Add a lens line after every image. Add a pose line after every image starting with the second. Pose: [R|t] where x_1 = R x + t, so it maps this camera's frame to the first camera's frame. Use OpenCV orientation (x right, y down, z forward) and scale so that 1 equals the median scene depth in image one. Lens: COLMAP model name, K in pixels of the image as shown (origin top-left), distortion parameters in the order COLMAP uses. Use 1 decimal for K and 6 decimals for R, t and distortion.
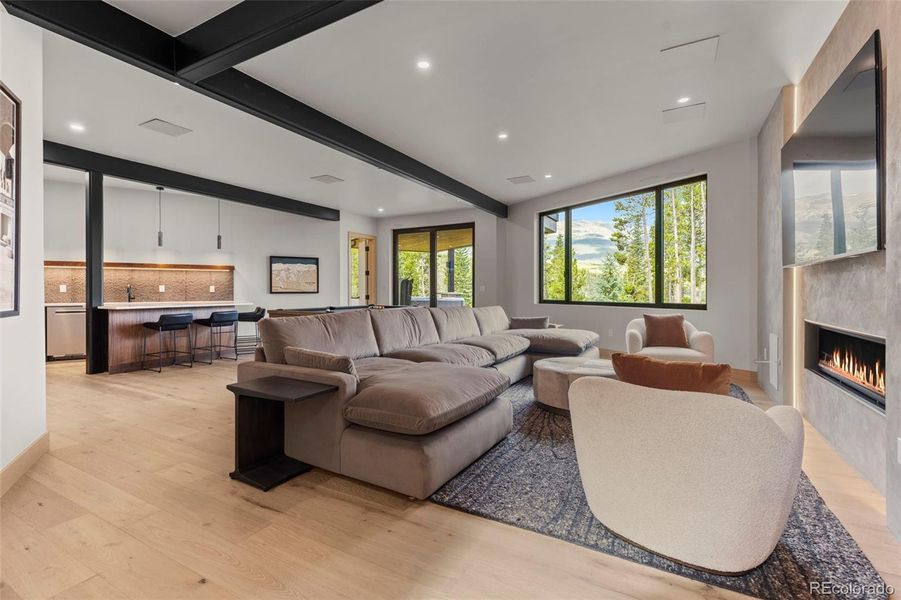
lens RADIAL K [[402.6, 0, 450.6], [0, 402.6, 291.9], [0, 0, 1]] dist [0.003800, 0.000028]
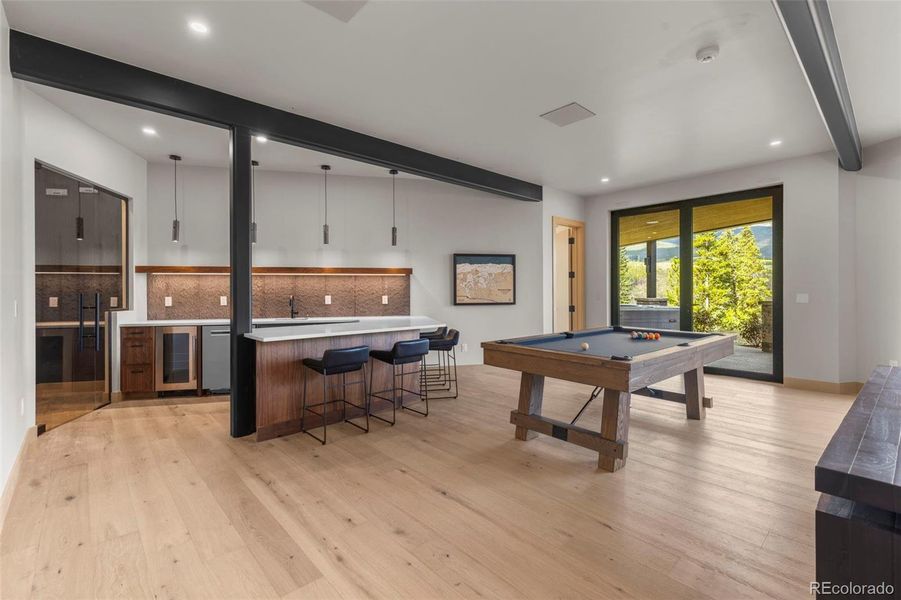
lens RADIAL K [[402.6, 0, 450.6], [0, 402.6, 291.9], [0, 0, 1]] dist [0.003800, 0.000028]
pose [[0.946082, -0.002410, -0.323919, -0.235010], [0.001956, 0.999997, -0.001726, -0.020355], [0.323922, 0.001000, 0.946083, 0.333618]]
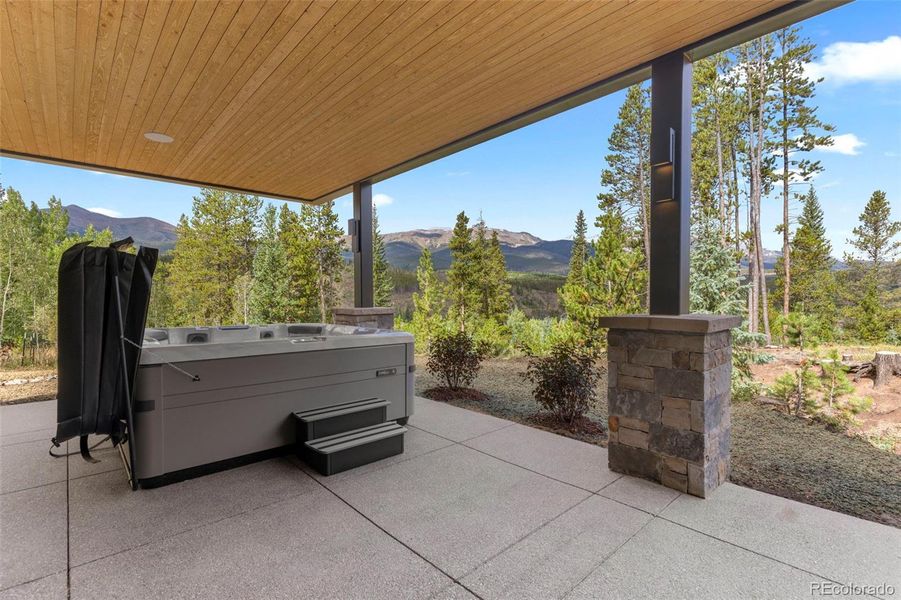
lens RADIAL K [[402.6, 0, 450.6], [0, 402.6, 291.9], [0, 0, 1]] dist [0.003800, 0.000028]
pose [[0.978508, -0.009513, 0.205989, 0.005772], [0.013307, 0.999766, -0.017042, -0.012901], [-0.205778, 0.019417, 0.978406, 1.348533]]
